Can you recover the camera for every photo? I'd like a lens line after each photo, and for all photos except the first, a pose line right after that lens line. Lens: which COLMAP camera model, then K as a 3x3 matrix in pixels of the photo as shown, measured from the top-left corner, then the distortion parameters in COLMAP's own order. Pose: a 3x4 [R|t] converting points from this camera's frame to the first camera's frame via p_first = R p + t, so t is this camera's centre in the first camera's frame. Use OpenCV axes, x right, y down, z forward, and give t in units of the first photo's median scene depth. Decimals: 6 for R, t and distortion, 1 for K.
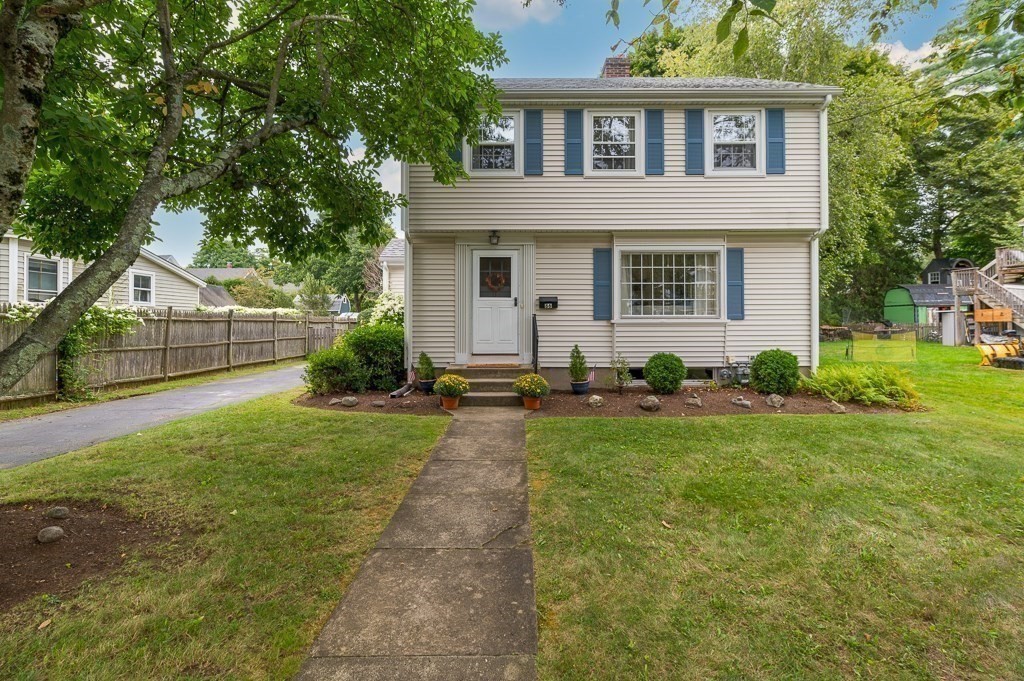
lens RADIAL K [[446.8, 0, 507.5], [0, 446.8, 317.9], [0, 0, 1]] dist [-0.010037, 0.000112]
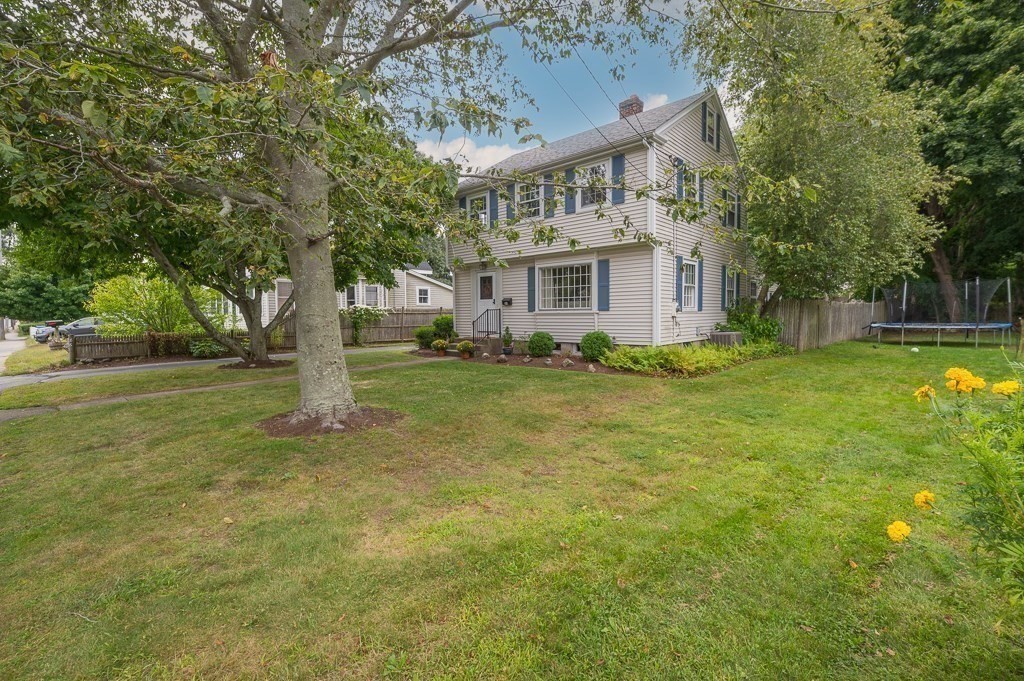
lens RADIAL K [[446.8, 0, 517.4], [0, 446.8, 343.6], [0, 0, 1]] dist [-0.010037, 0.000112]
pose [[0.746932, 0.038144, -0.663806, 1.253450], [0.013693, 0.997259, 0.072712, 0.002769], [0.664760, -0.063400, 0.744362, -0.250821]]
